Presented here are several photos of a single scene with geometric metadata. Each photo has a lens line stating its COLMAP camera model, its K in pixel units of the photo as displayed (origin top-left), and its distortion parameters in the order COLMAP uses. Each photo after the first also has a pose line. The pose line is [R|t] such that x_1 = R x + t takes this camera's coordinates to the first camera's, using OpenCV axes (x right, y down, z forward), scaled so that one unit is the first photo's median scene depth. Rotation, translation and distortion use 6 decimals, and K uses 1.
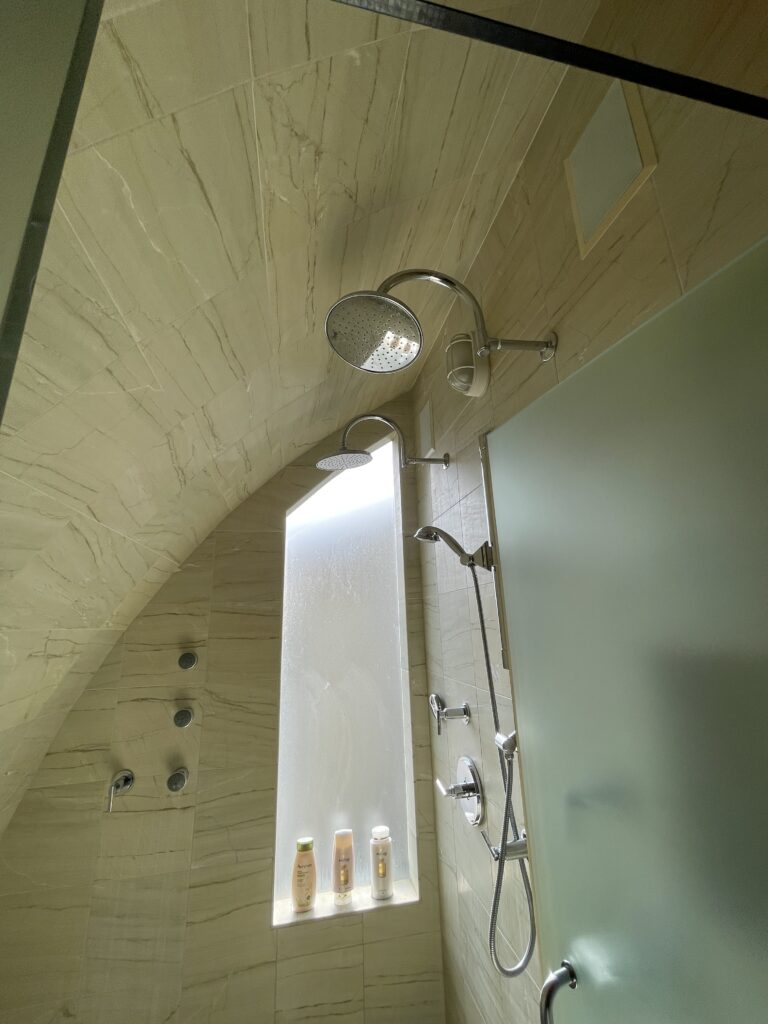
lens RADIAL K [[417.8, 0, 388.7], [0, 417.8, 506.5], [0, 0, 1]] dist [-0.002886, 0.001134]
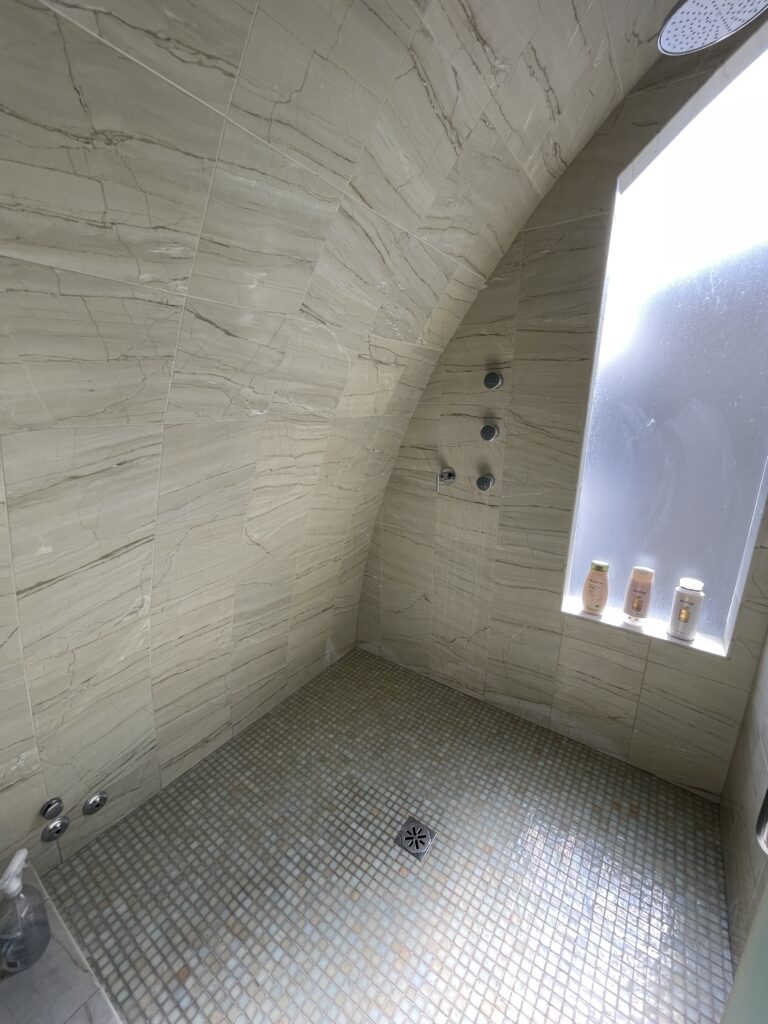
lens RADIAL K [[417.8, 0, 388.7], [0, 417.8, 510.2], [0, 0, 1]] dist [-0.002886, 0.001134]
pose [[0.691194, 0.228955, -0.685442, 0.118509], [0.156872, 0.878335, 0.451574, 0.153376], [0.705438, -0.419652, 0.571183, 0.112916]]
